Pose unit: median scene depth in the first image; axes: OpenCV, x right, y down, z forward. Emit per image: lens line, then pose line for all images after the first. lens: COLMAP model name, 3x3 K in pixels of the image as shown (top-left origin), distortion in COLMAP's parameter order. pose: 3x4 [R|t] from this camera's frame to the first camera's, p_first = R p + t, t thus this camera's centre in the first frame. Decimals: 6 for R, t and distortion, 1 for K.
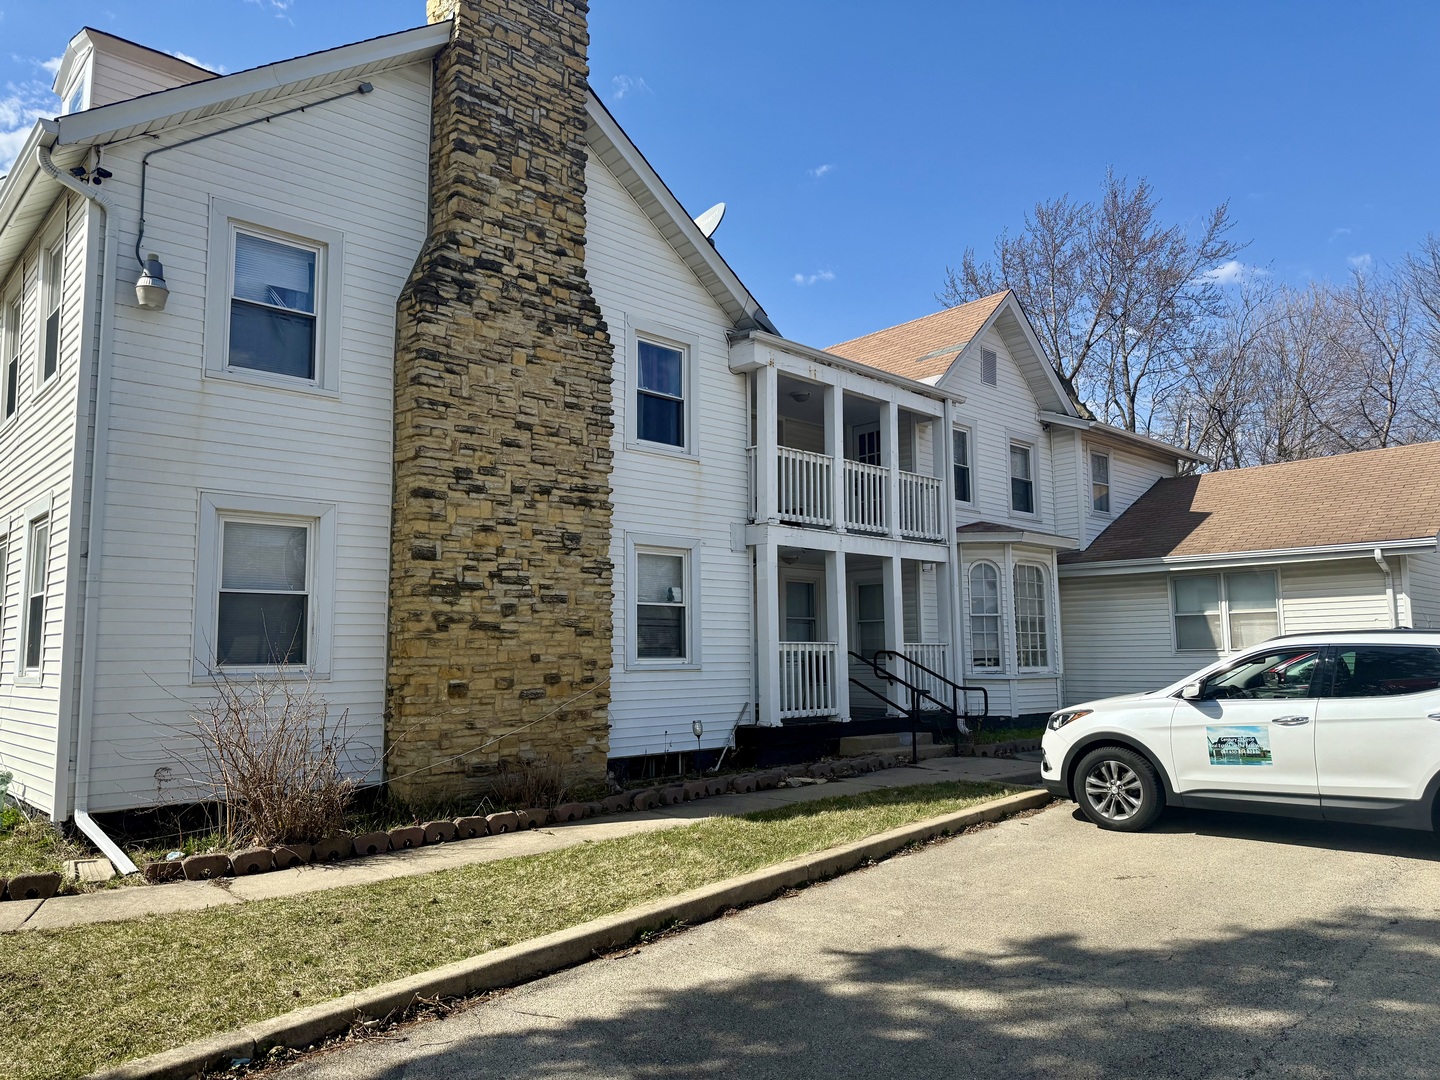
lens RADIAL K [[1013.7, 0, 720.0], [0, 1013.7, 540.0], [0, 0, 1]] dist [0.096543, -0.145931]
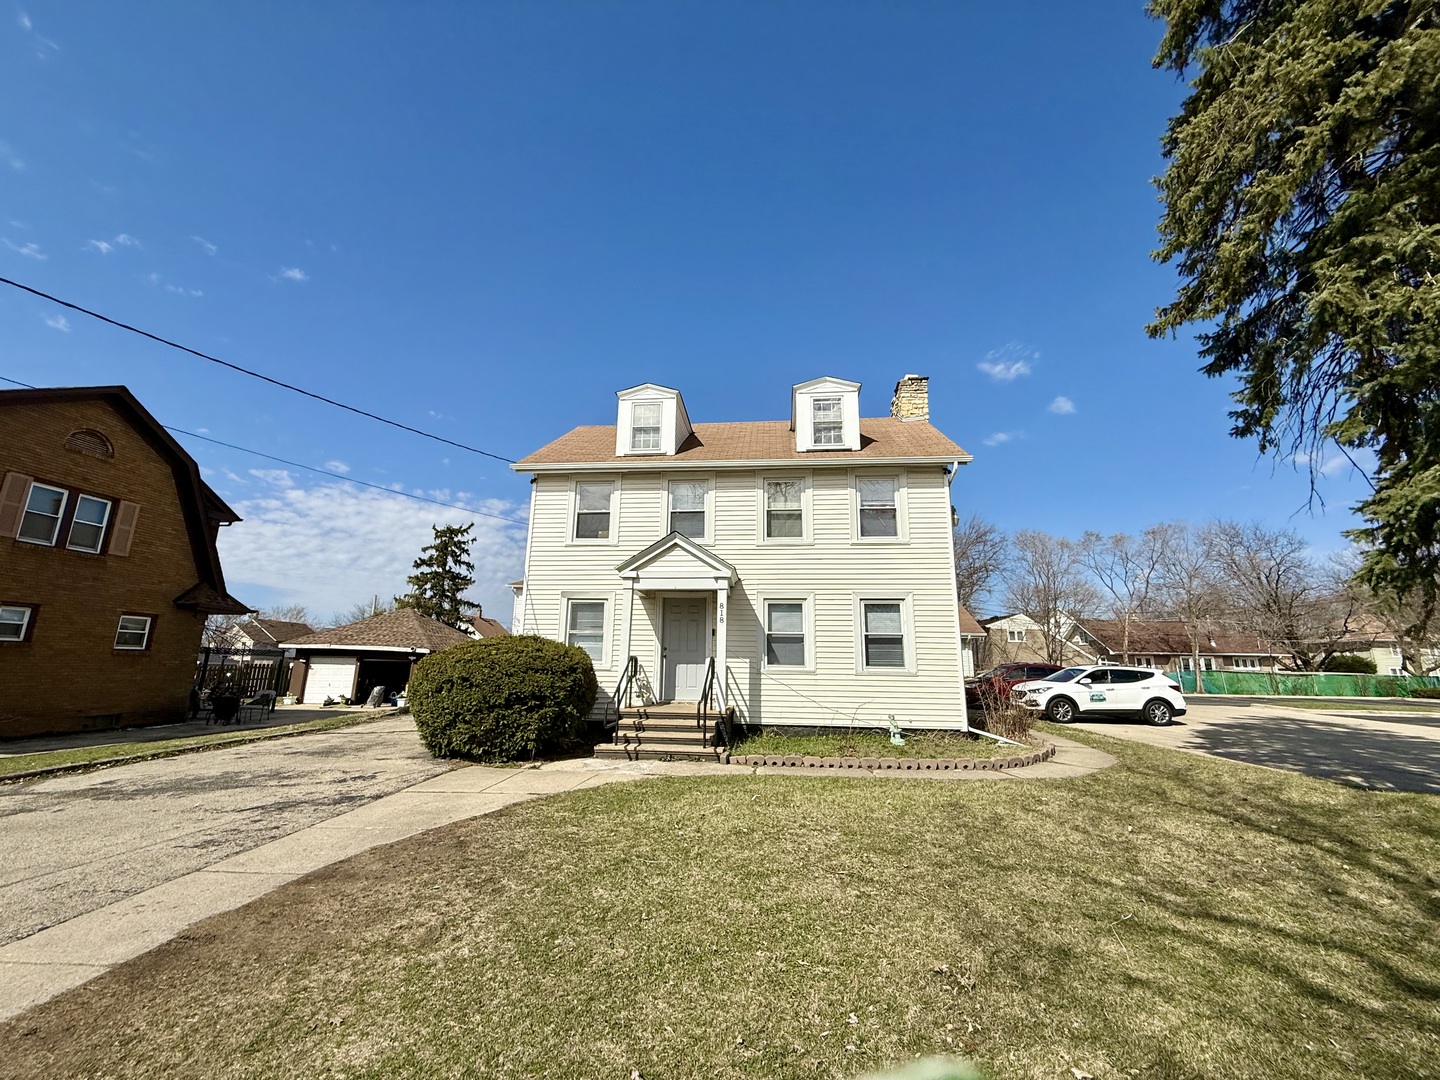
lens RADIAL K [[572.9, 0, 716.1], [0, 572.9, 534.6], [0, 0, 1]] dist [0.002398, 0.000334]
pose [[0.758600, 0.172567, 0.628289, -1.810355], [-0.101604, 0.983823, -0.147542, 0.069804], [-0.643586, 0.048089, 0.763862, 0.280371]]
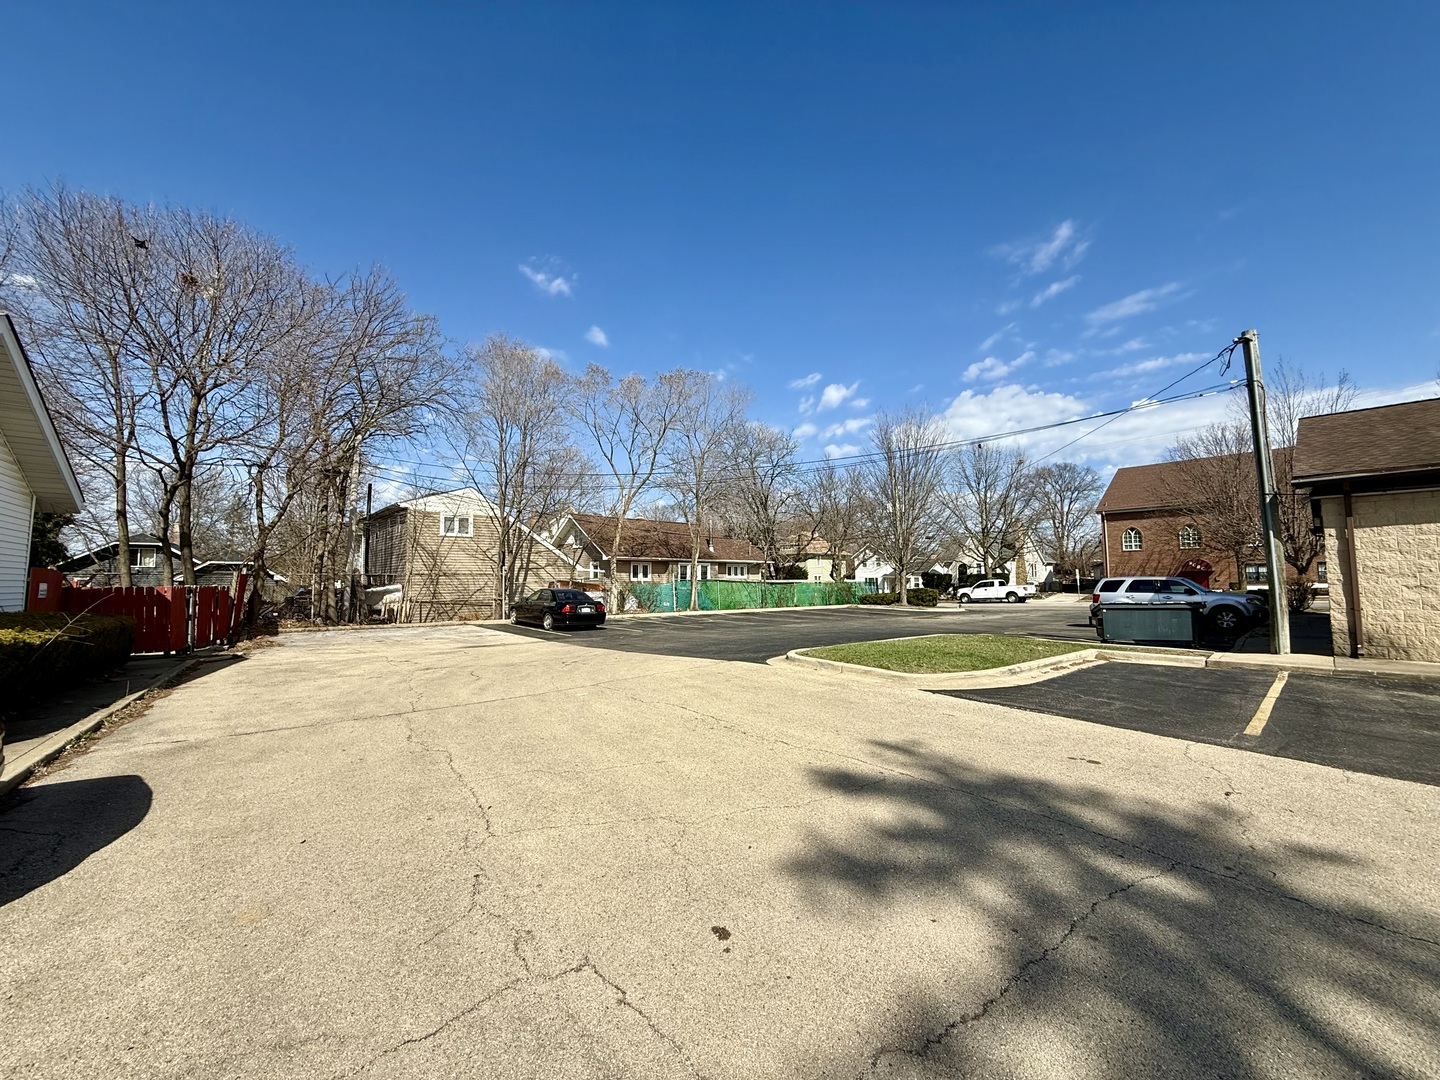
lens RADIAL K [[572.9, 0, 716.1], [0, 572.9, 534.6], [0, 0, 1]] dist [0.002398, 0.000334]
pose [[0.128851, 0.098375, 0.986772, 0.787205], [-0.113947, 0.989945, -0.083812, 0.073268], [-0.985096, -0.101640, 0.138765, 0.783812]]
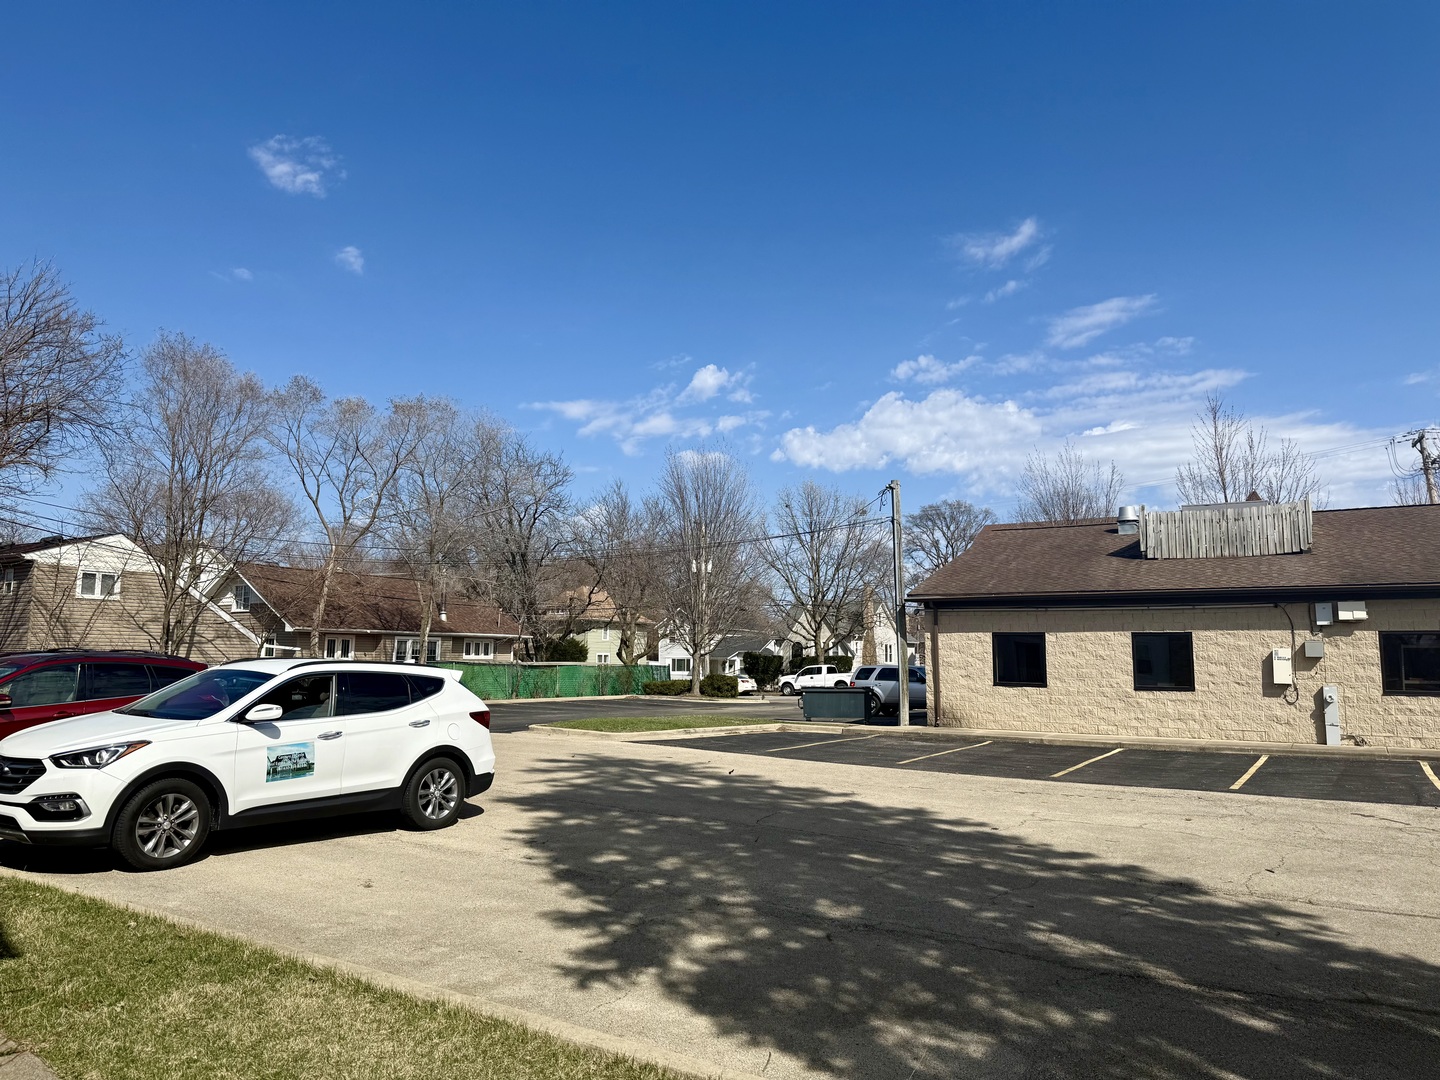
lens RADIAL K [[1013.7, 0, 720.0], [0, 1013.7, 540.0], [0, 0, 1]] dist [0.096543, -0.145931]
pose [[-0.144807, 0.135265, 0.980171, -0.650731], [-0.122956, 0.980474, -0.153472, 0.075840], [-0.981791, -0.142741, -0.125348, 0.689830]]
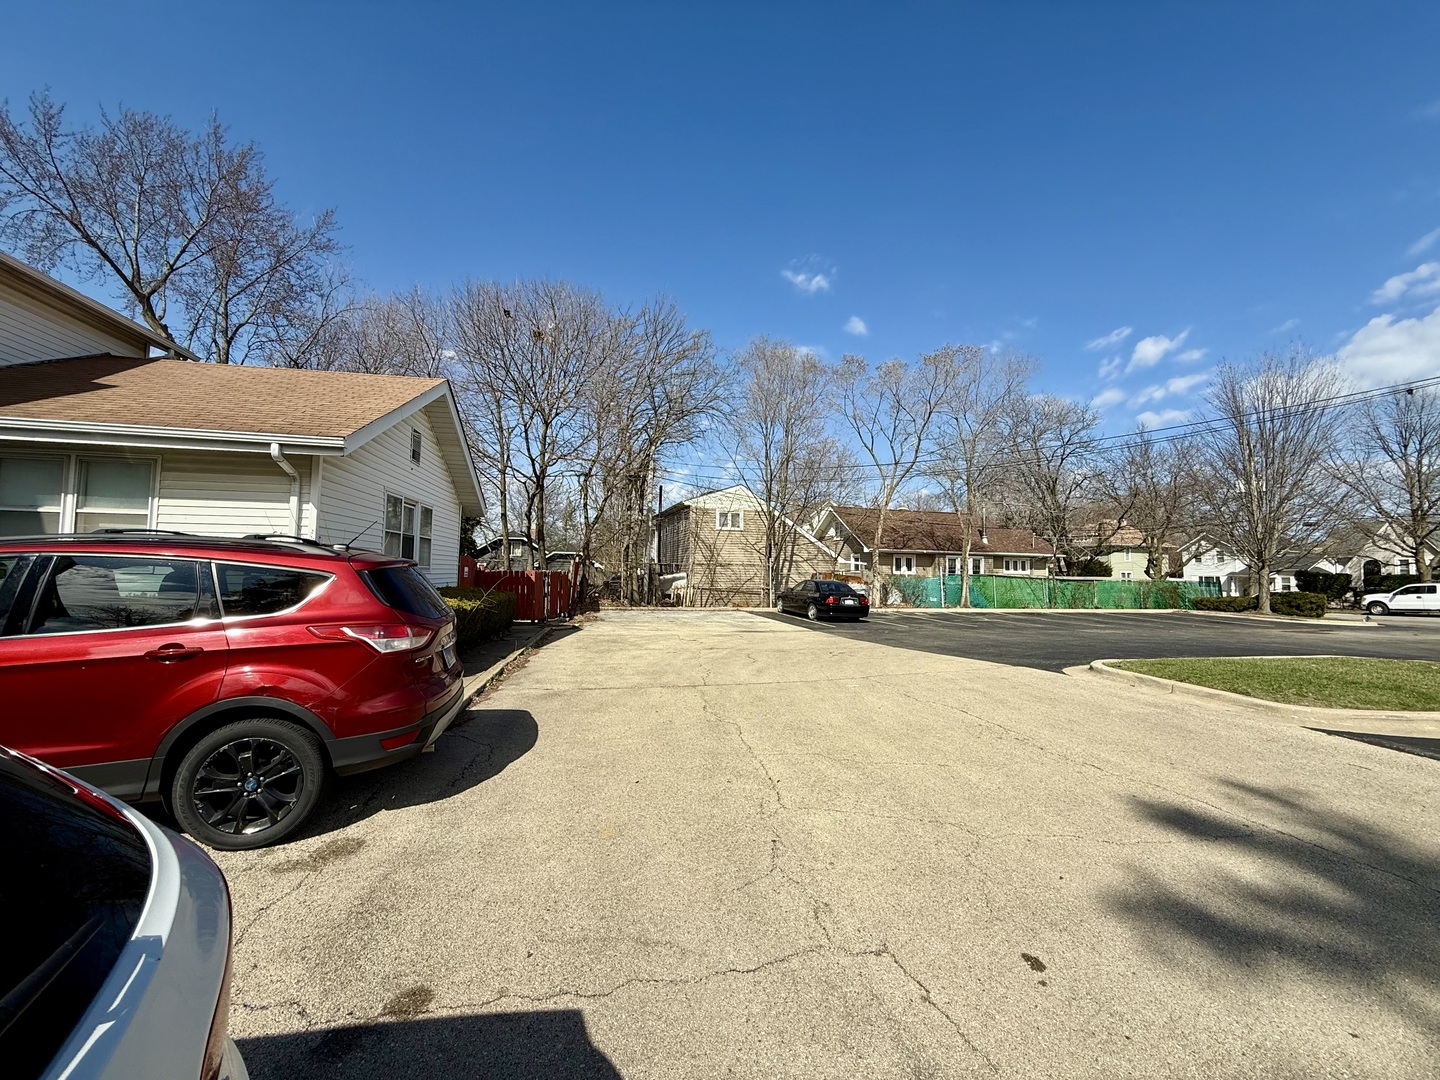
lens RADIAL K [[572.9, 0, 716.1], [0, 572.9, 534.6], [0, 0, 1]] dist [0.002398, 0.000334]
pose [[0.541260, 0.081592, 0.836887, 0.776790], [-0.124714, 0.992063, -0.016062, 0.073964], [-0.831555, -0.095678, 0.547139, 0.795150]]
